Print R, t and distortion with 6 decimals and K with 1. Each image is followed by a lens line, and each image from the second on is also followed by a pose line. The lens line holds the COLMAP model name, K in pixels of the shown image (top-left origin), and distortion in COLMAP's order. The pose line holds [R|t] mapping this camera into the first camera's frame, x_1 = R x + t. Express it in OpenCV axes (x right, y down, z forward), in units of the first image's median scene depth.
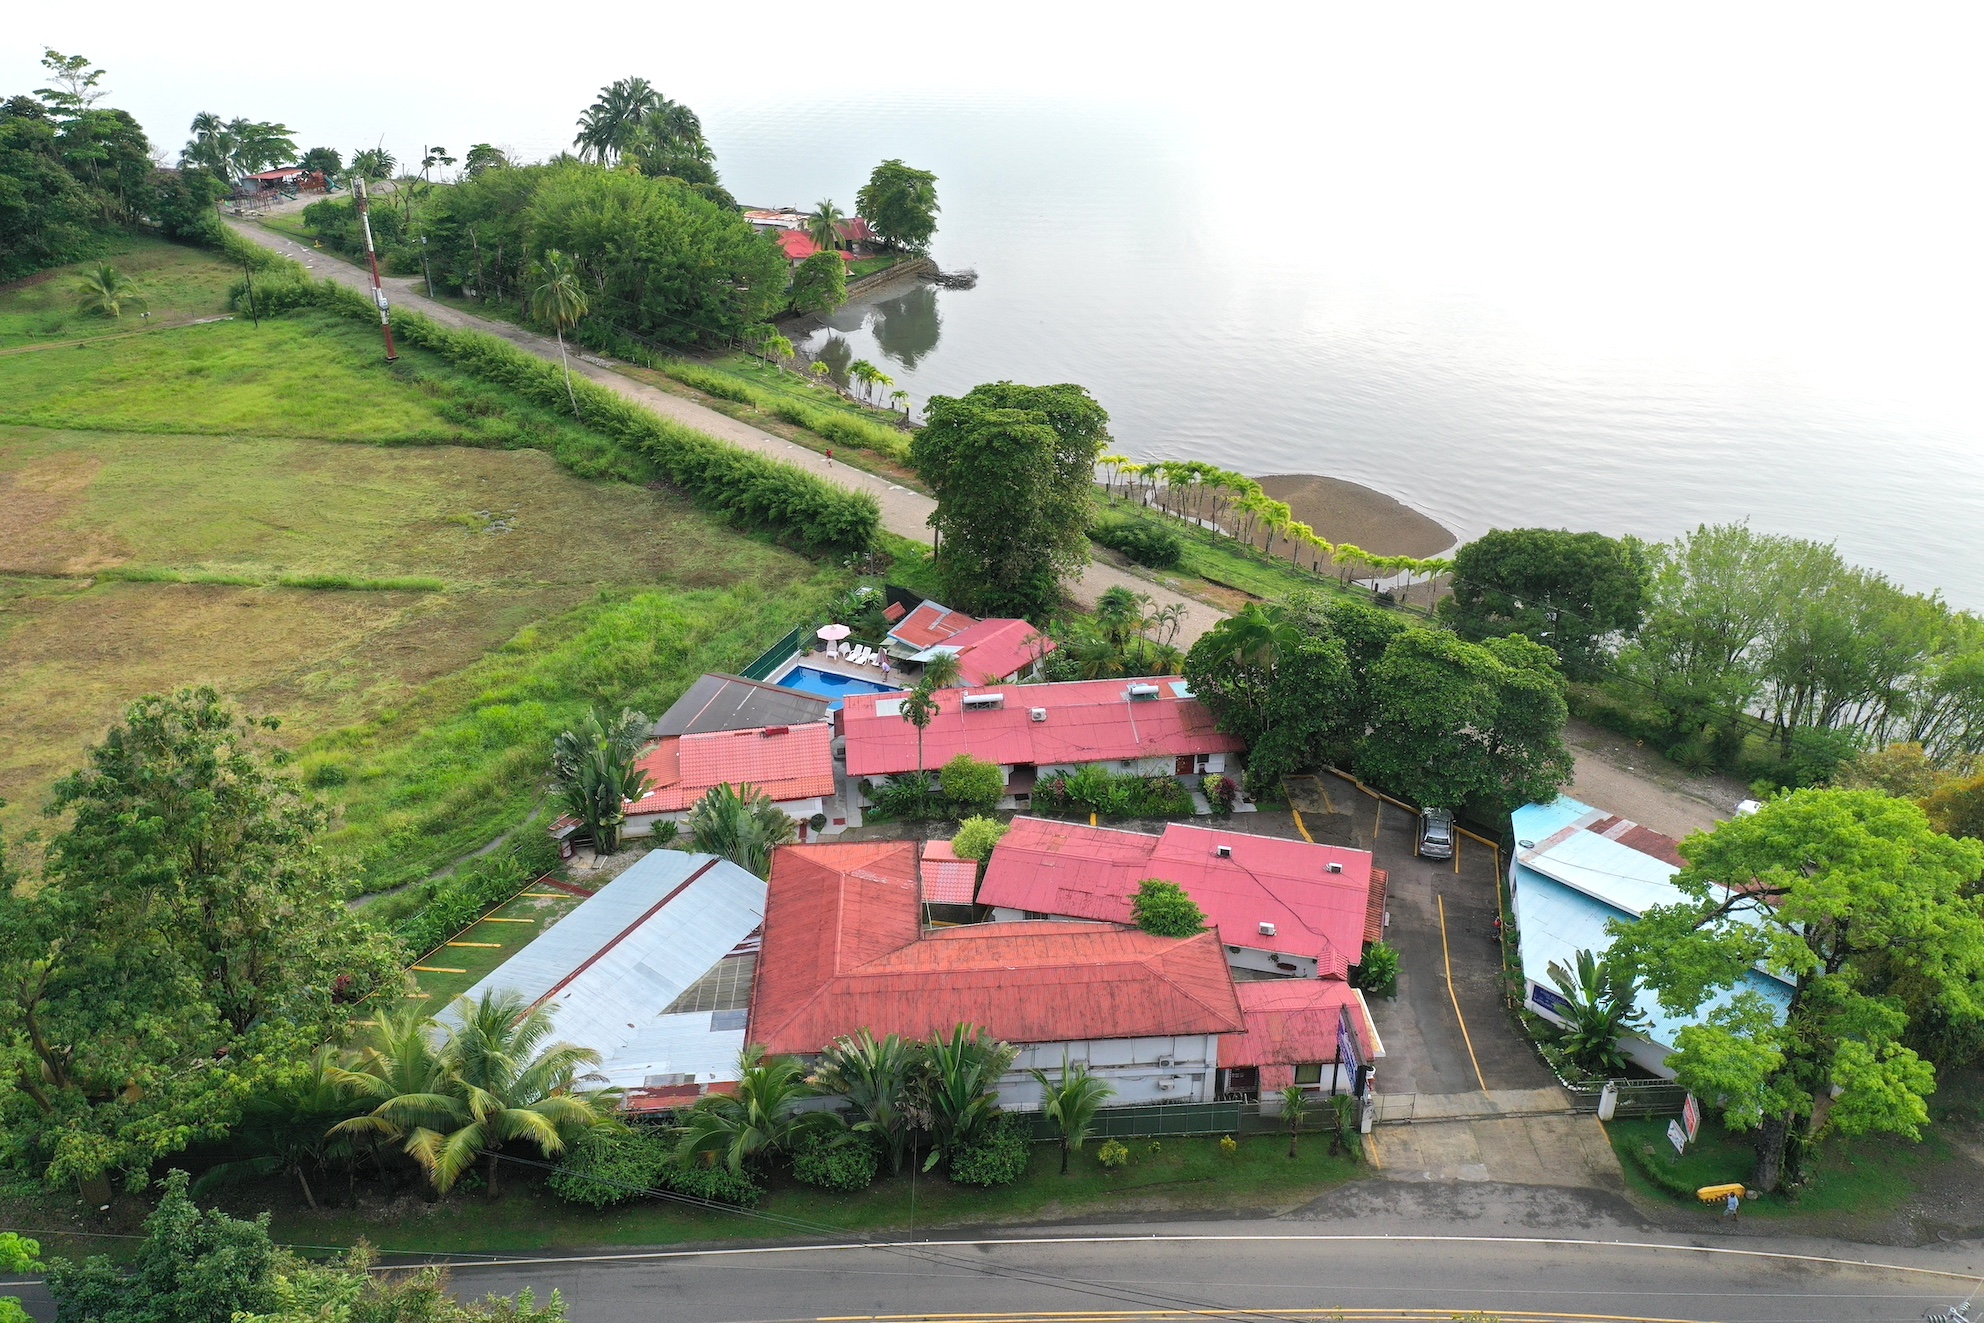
lens RADIAL K [[1606.3, 0, 992.2], [0, 1606.3, 659.9], [0, 0, 1]] dist [0.001708, 0.008707]
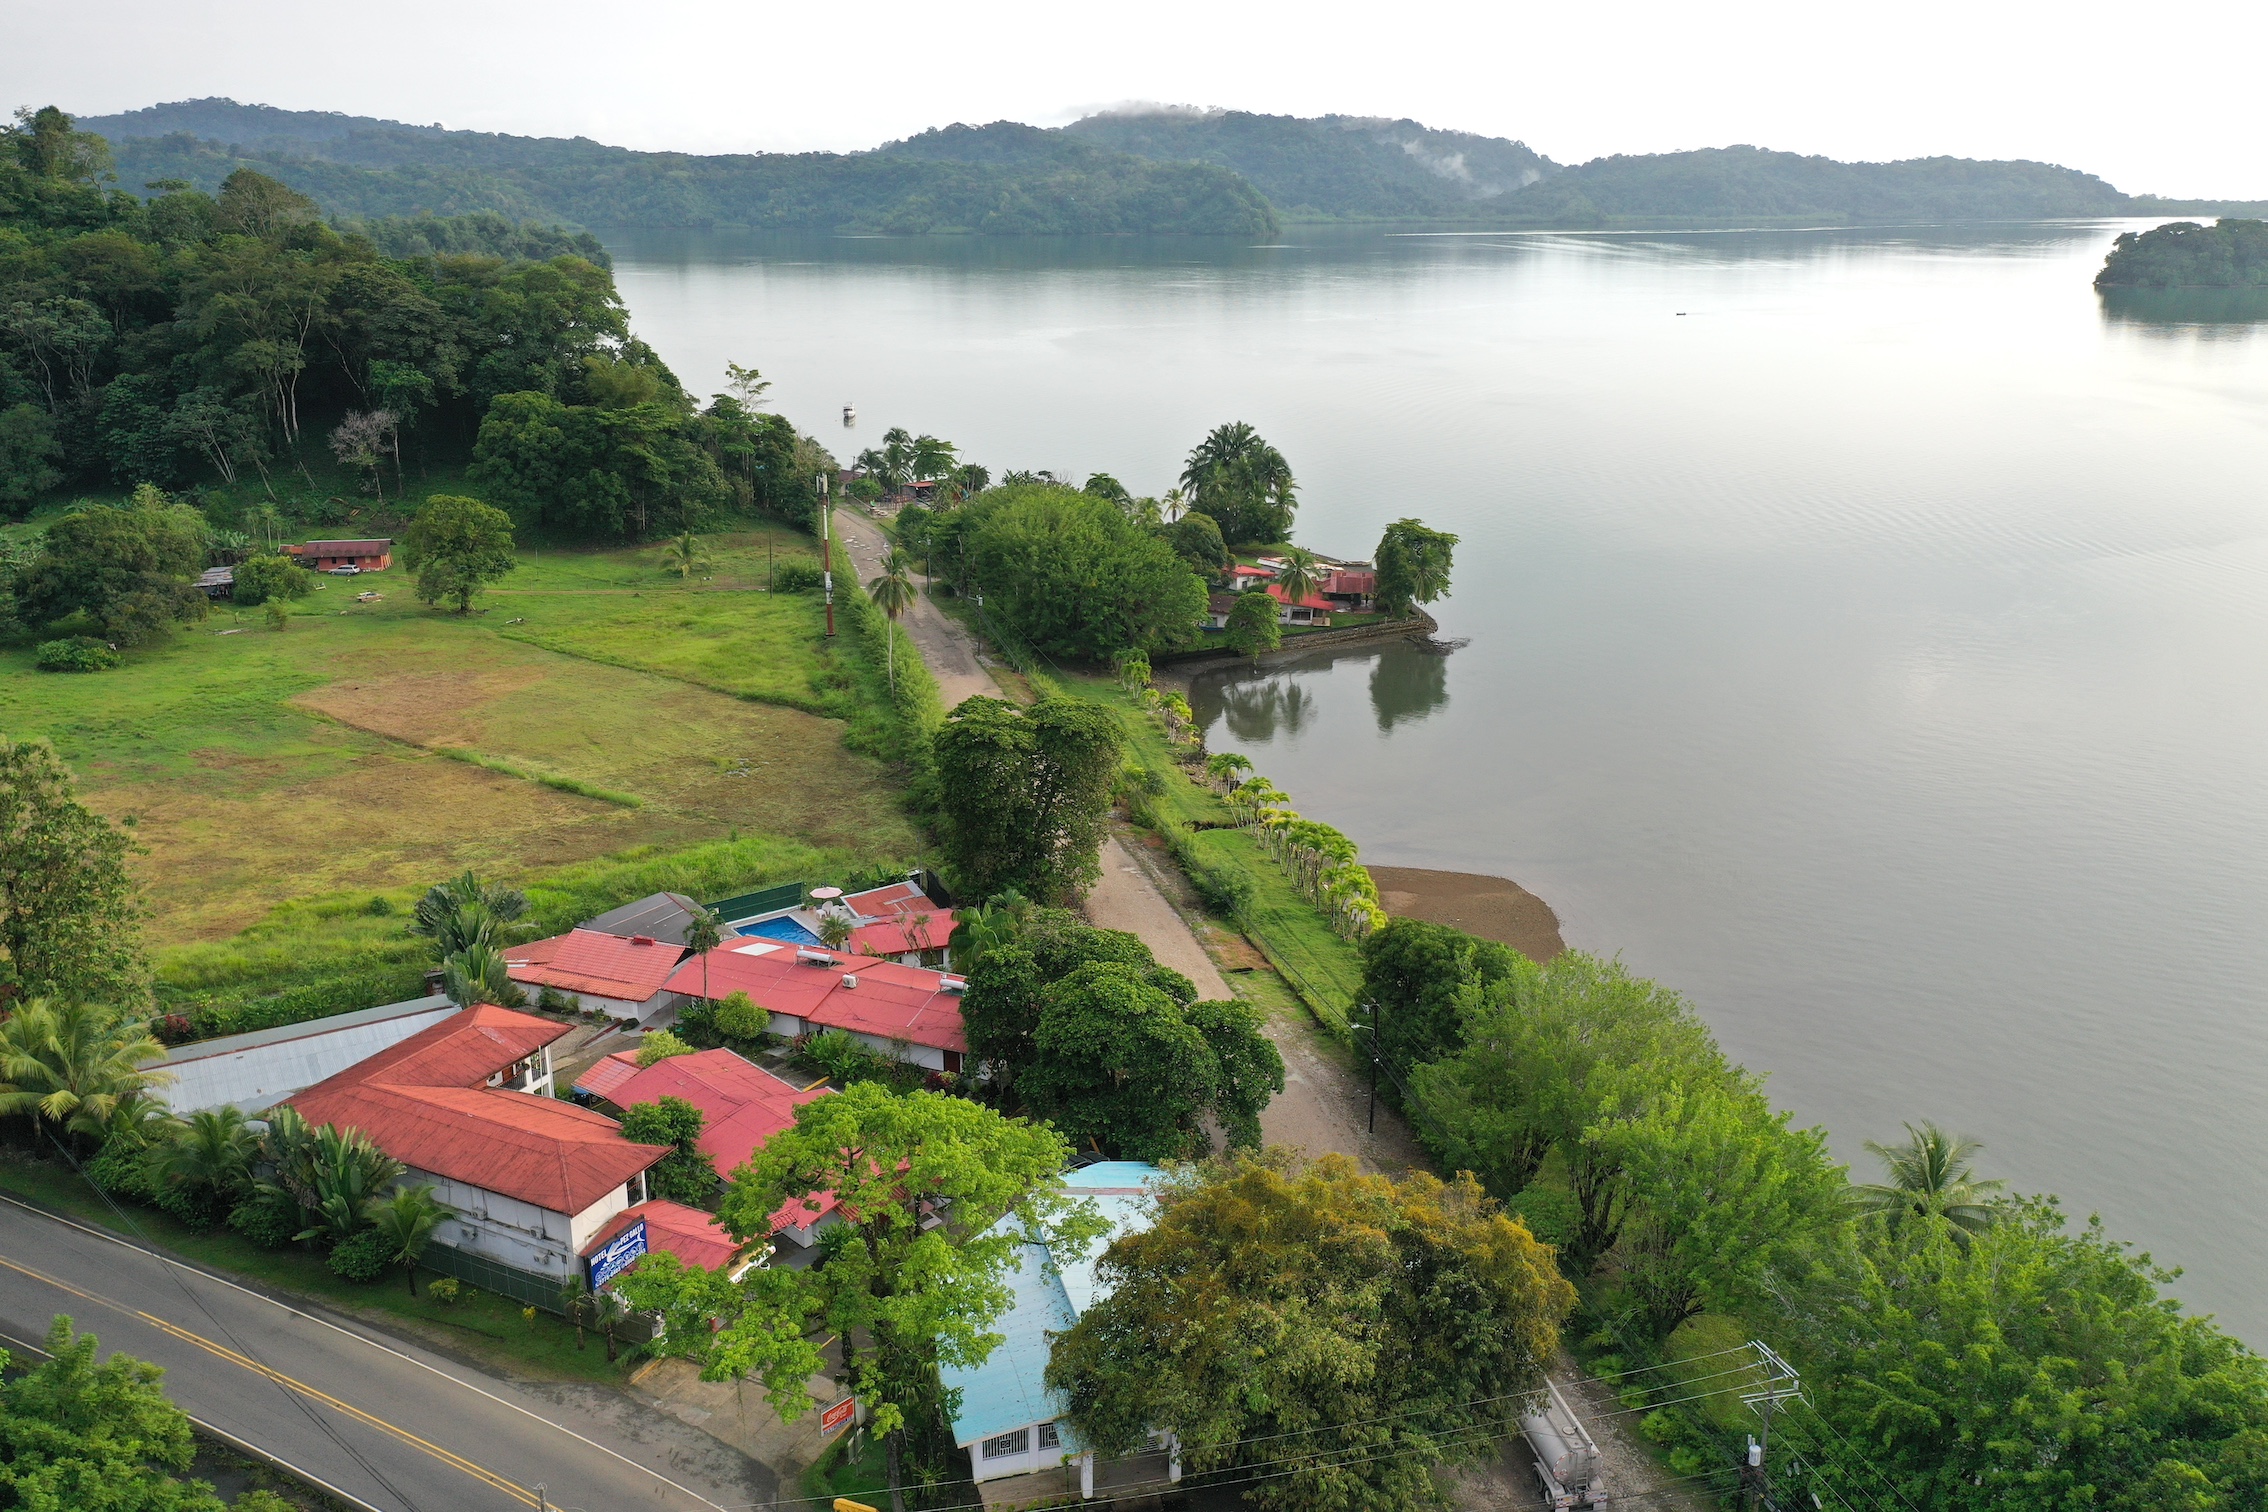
lens RADIAL K [[1836.2, 0, 1133.3], [0, 1836.2, 757.8], [0, 0, 1]] dist [0.001708, 0.008707]
pose [[0.864719, 0.155062, -0.477721, 0.387567], [-0.239003, 0.963594, -0.119849, -0.003741], [0.441745, 0.217812, 0.870298, 0.006283]]
